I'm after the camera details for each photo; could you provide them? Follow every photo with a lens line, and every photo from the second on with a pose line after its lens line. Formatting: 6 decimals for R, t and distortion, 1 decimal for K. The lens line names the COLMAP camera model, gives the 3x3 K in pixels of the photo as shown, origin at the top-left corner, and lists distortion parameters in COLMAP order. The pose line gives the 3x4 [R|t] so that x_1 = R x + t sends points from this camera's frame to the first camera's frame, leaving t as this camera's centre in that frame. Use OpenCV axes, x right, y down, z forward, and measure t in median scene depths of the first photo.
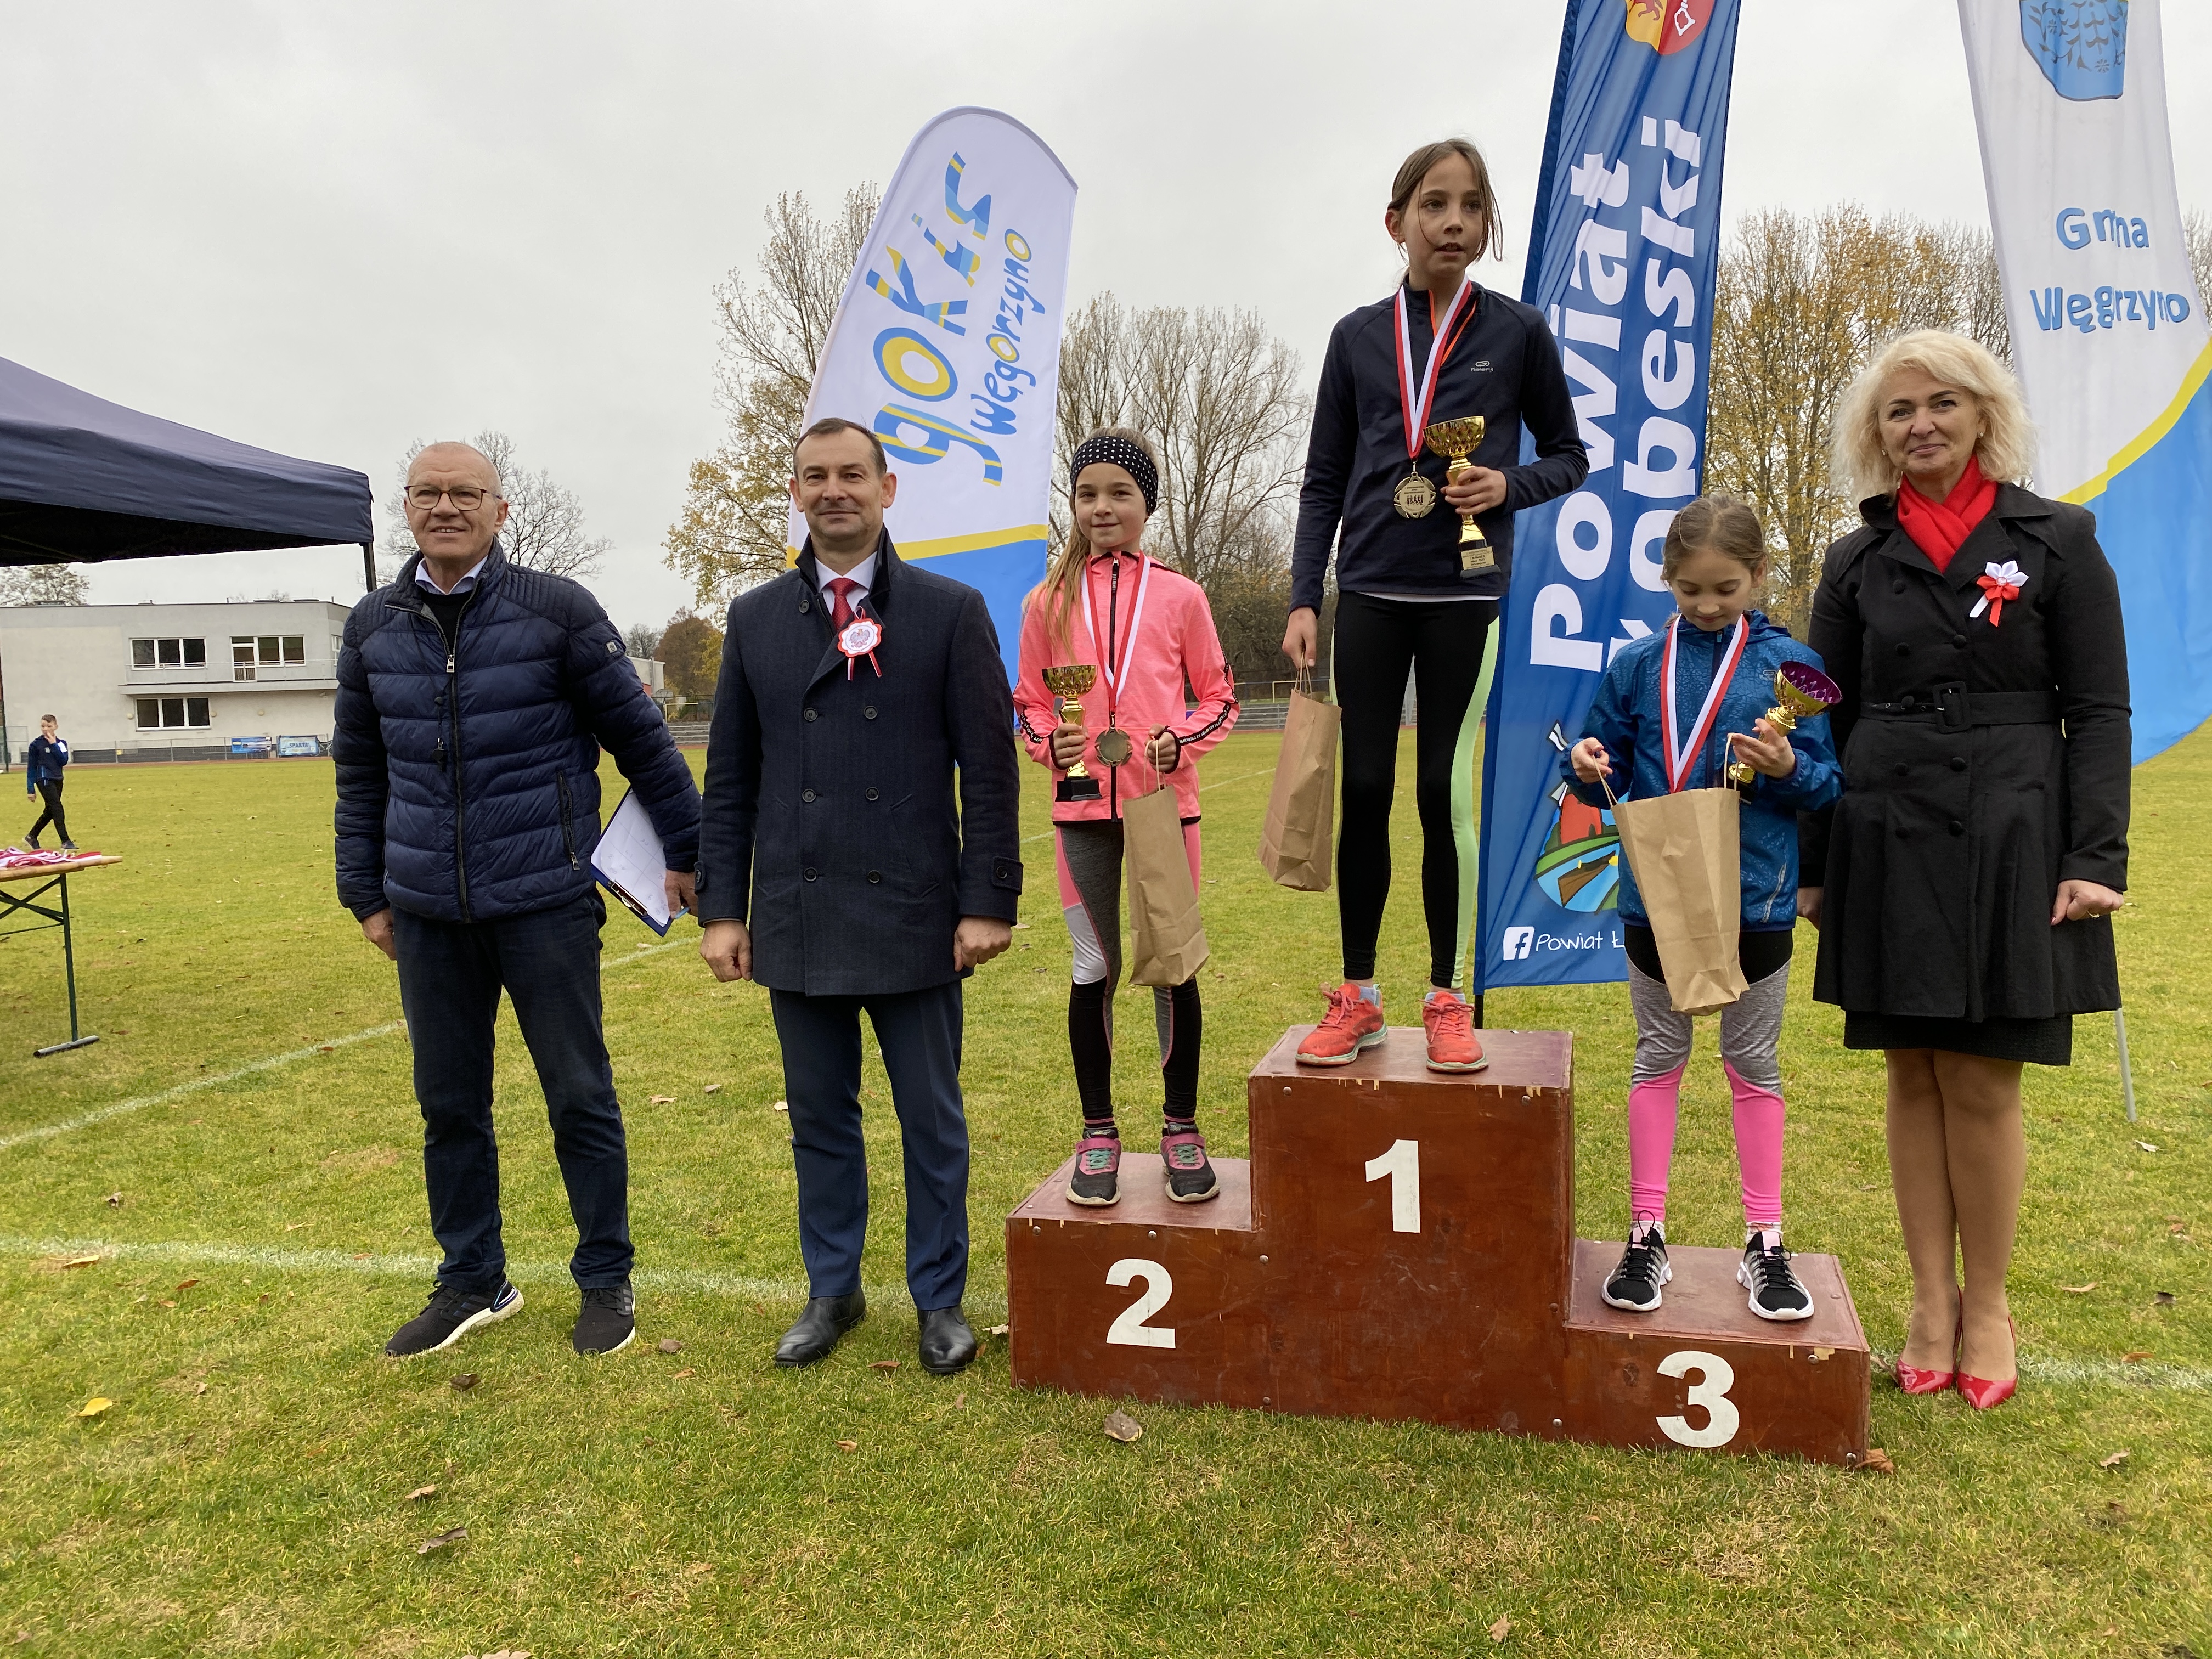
lens RADIAL K [[1635.7, 0, 1137.7], [0, 1635.7, 836.1], [0, 0, 1]] dist [0.013133, -0.020413]
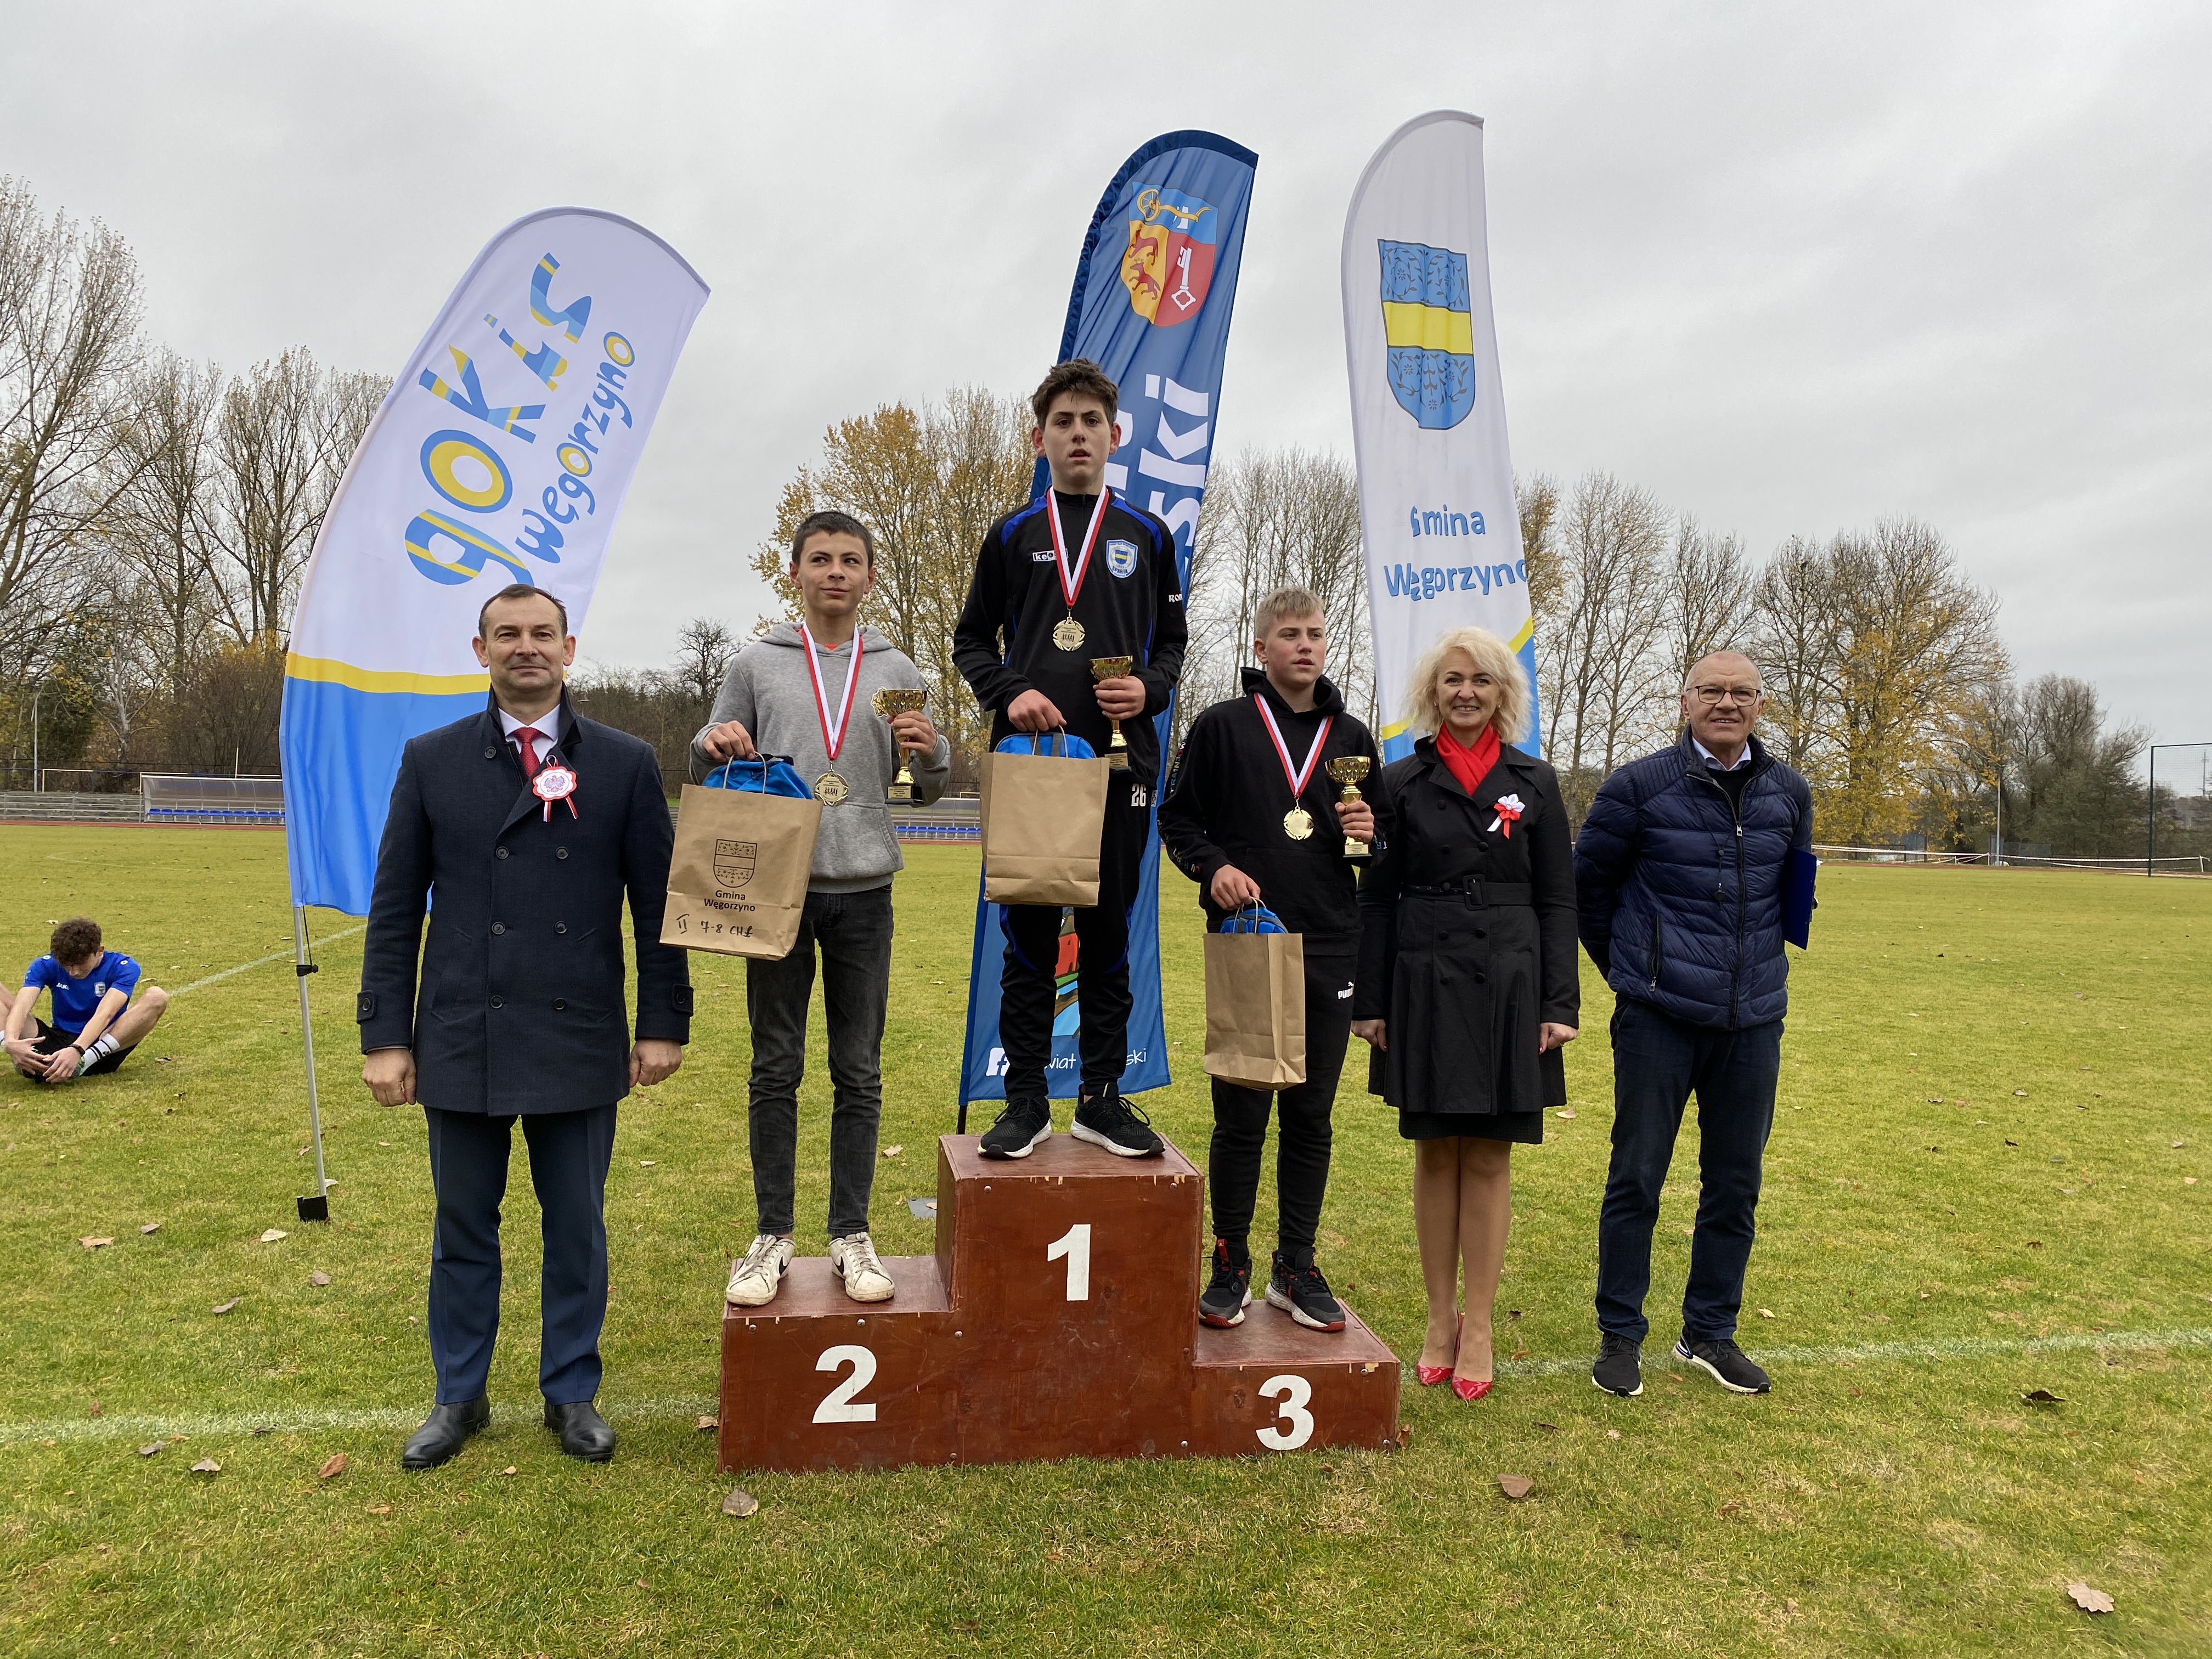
lens RADIAL K [[1635.7, 0, 1096.9], [0, 1635.7, 816.6], [0, 0, 1]] dist [0.013133, -0.020413]
pose [[0.897107, 0.057344, 0.438075, -0.349591], [-0.022014, 0.996111, -0.085310, -0.017111], [-0.441264, 0.066888, 0.894881, -0.130825]]
